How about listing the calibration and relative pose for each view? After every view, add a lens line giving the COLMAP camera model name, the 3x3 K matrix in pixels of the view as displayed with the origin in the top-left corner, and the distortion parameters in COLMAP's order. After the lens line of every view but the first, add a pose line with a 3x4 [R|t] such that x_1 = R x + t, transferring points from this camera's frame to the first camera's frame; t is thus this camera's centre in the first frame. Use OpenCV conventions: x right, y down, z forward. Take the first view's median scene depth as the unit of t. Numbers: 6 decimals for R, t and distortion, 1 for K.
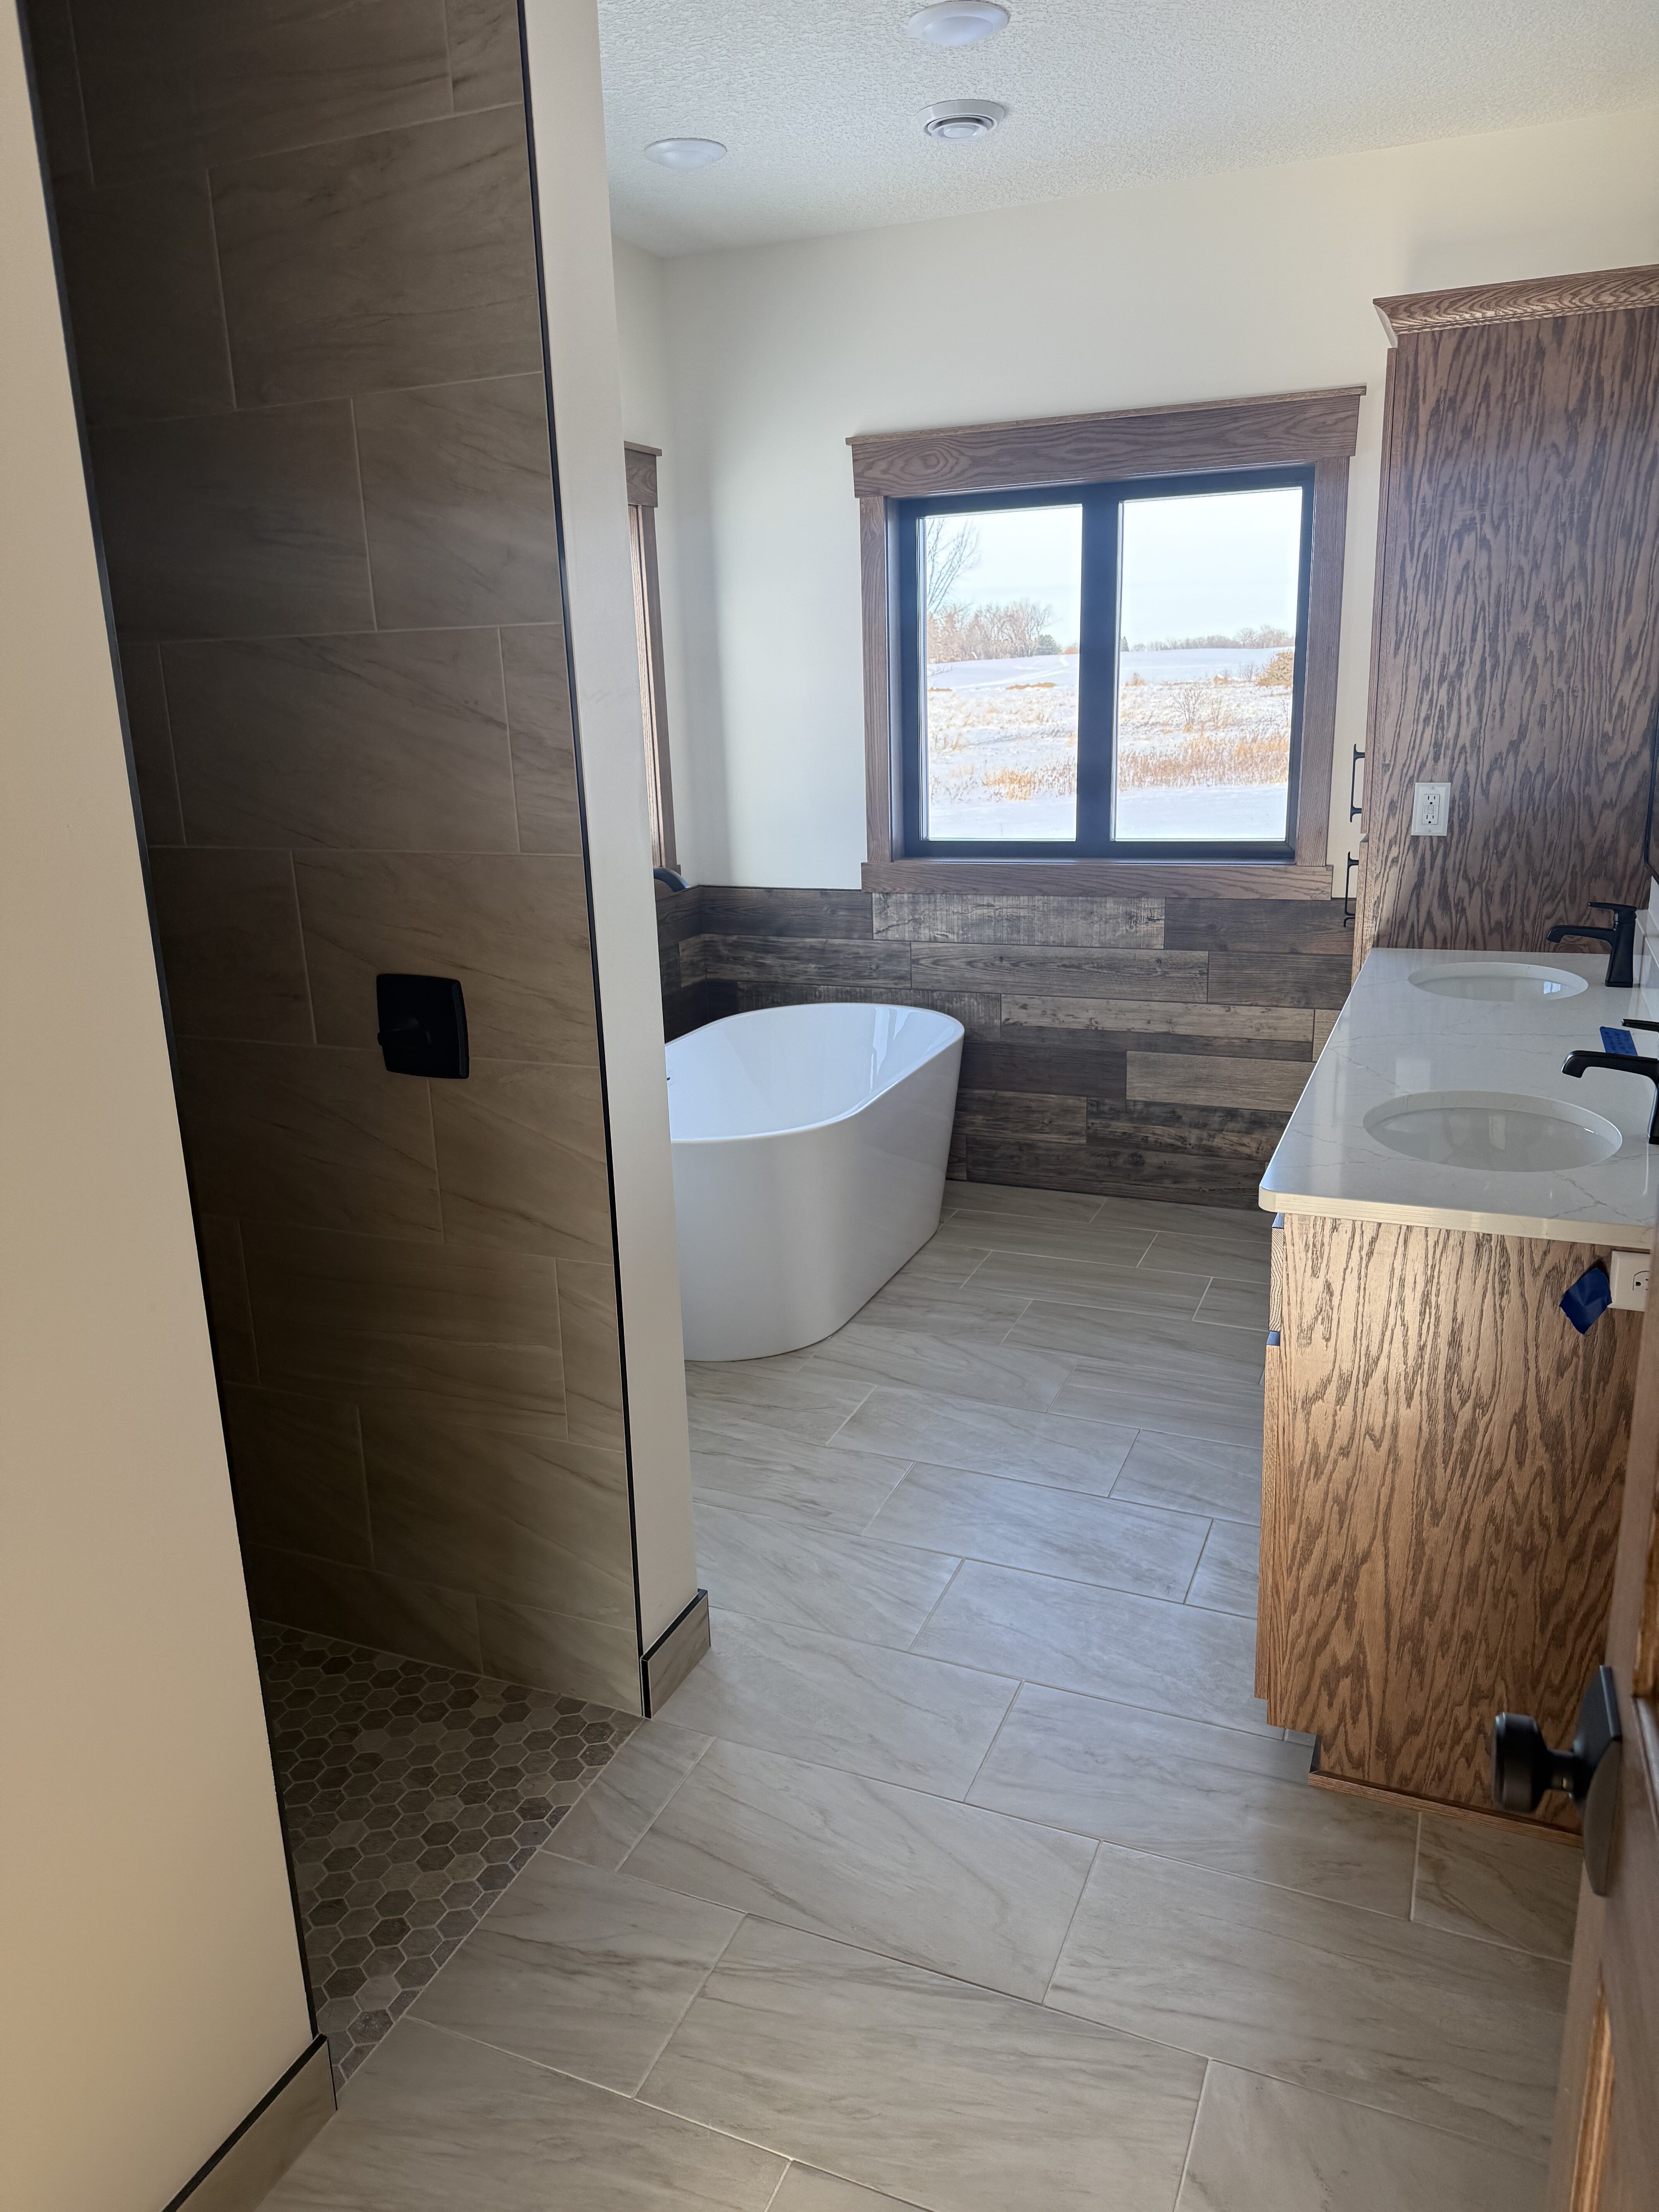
lens RADIAL K [[1563.9, 0, 829.5], [0, 1563.9, 1106.0], [0, 0, 1]] dist [0.037929, -0.051074]
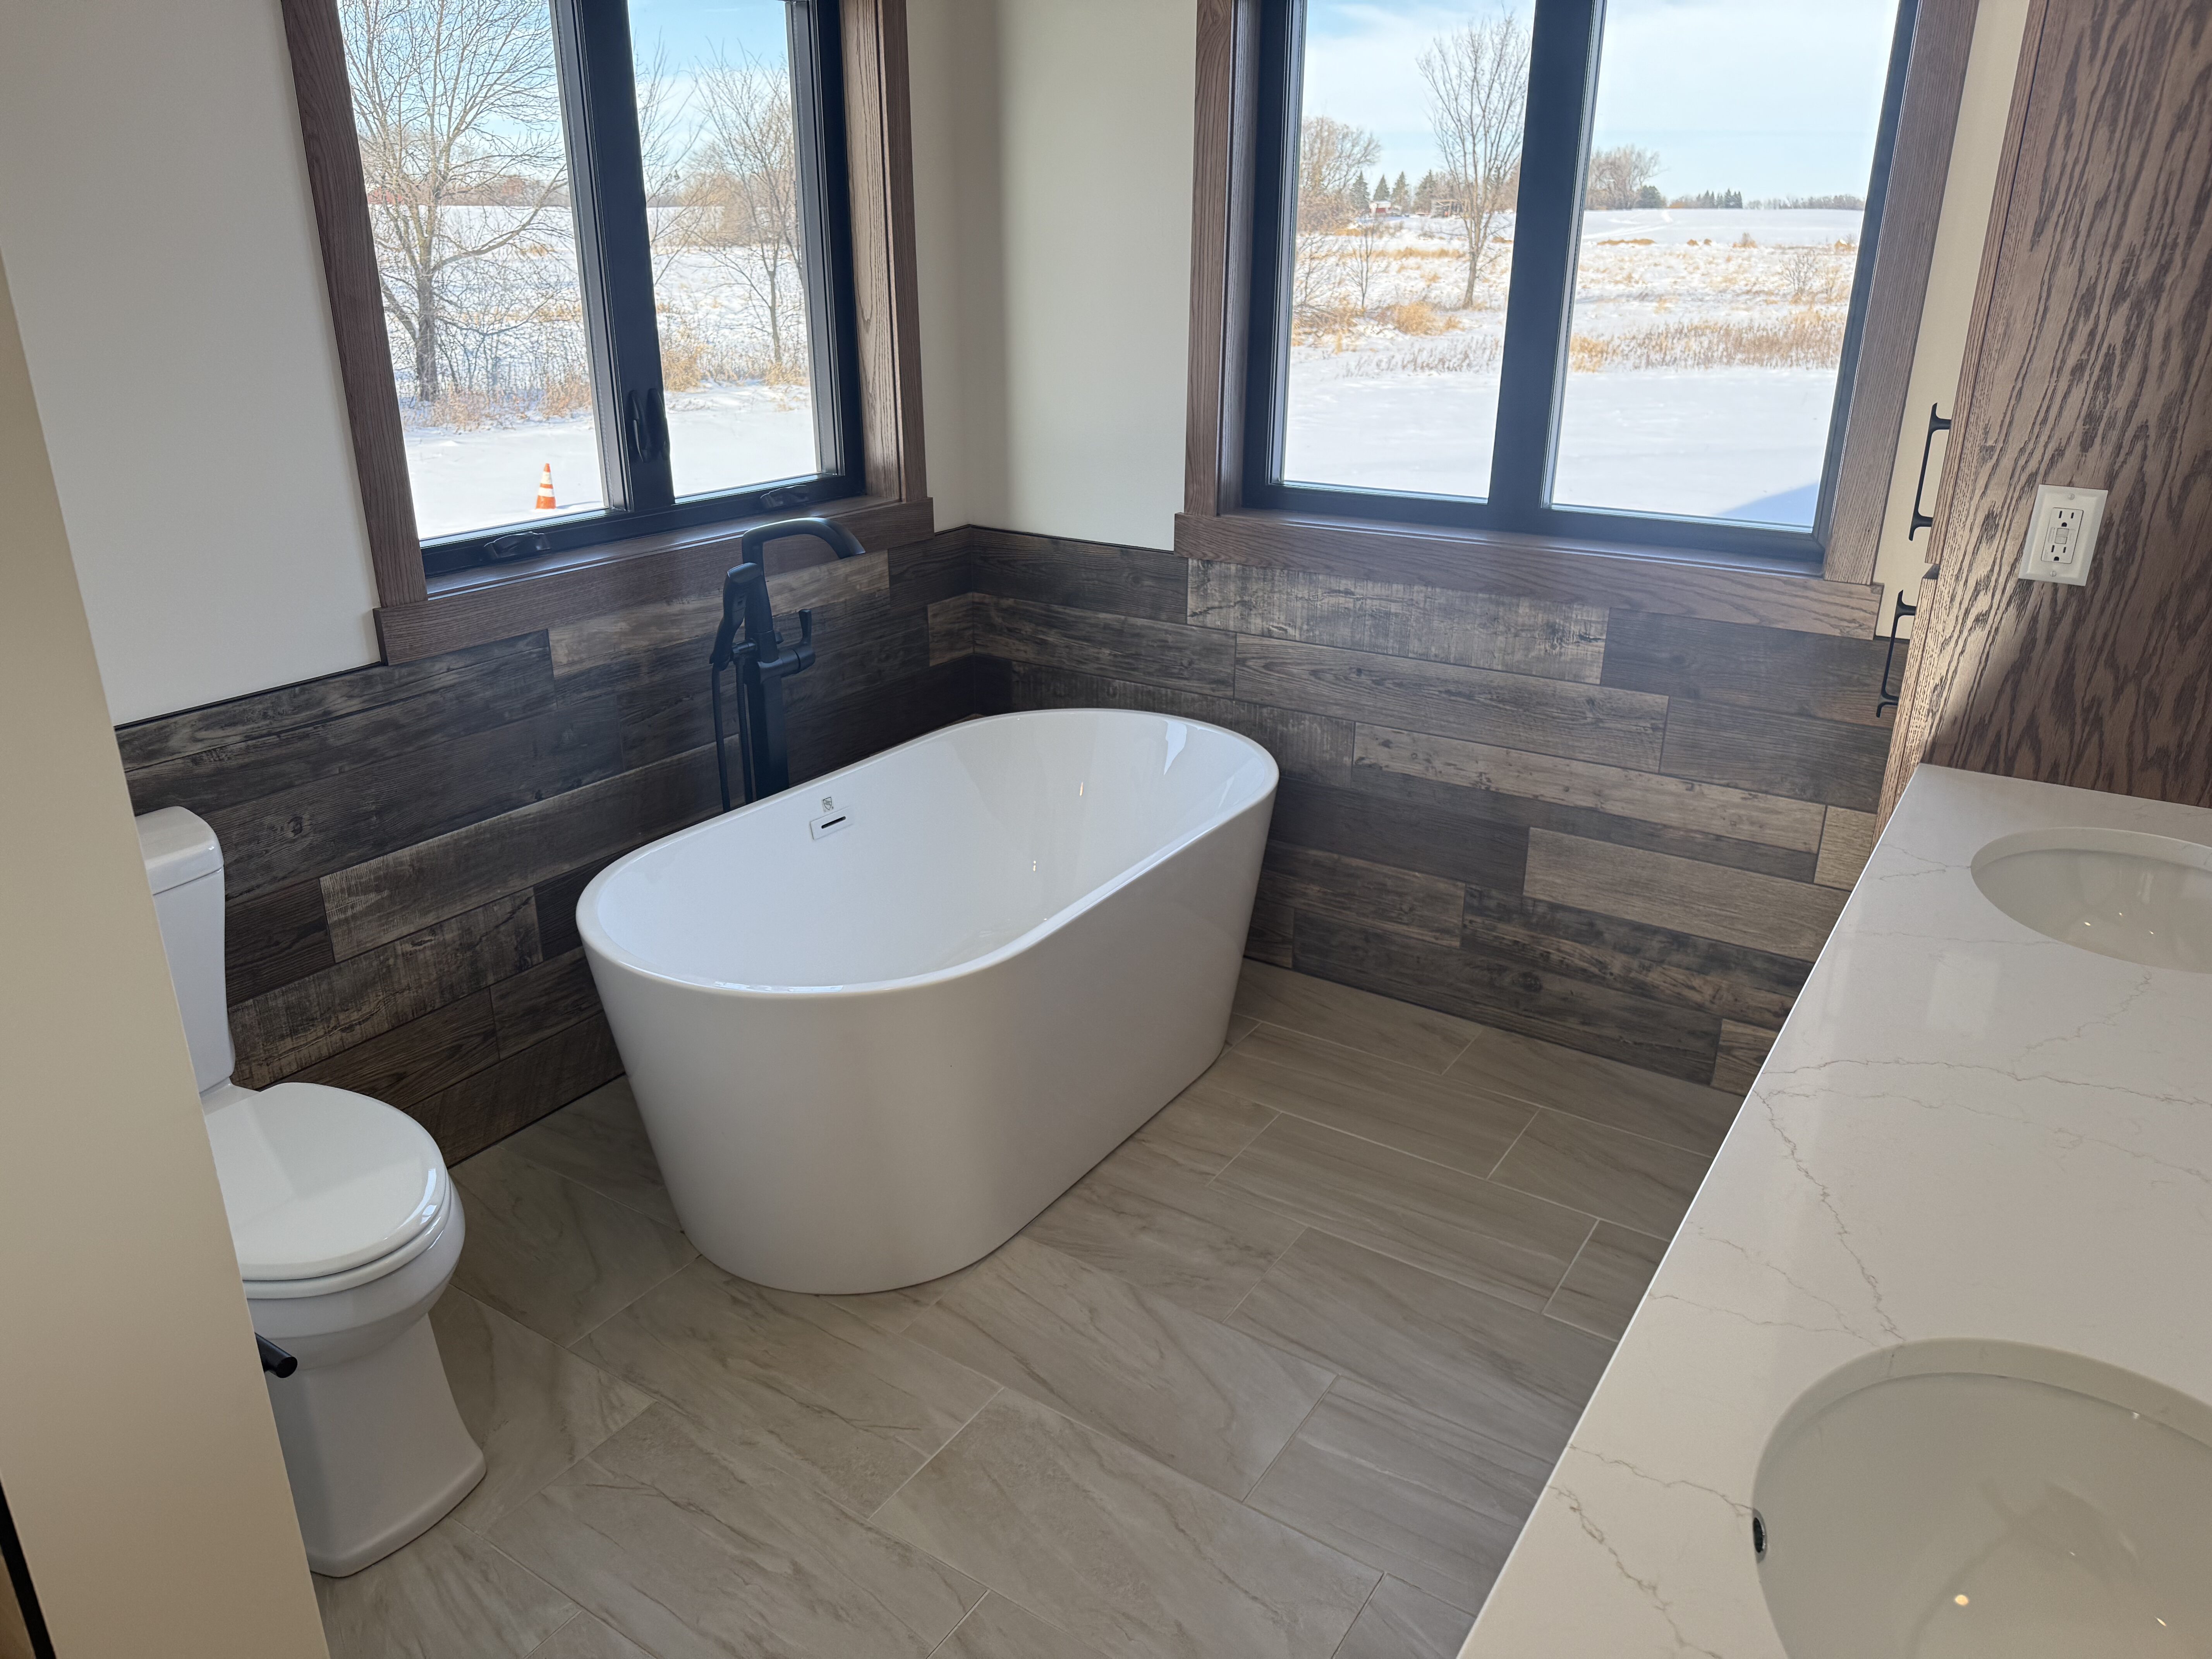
lens RADIAL K [[1563.9, 0, 1078.9], [0, 1563.9, 828.5], [0, 0, 1]] dist [0.037929, -0.051074]
pose [[0.977060, 0.102710, -0.186559, 0.129720], [-0.081514, 0.989668, 0.117950, -0.100853], [0.196746, -0.100037, 0.975338, 0.312629]]
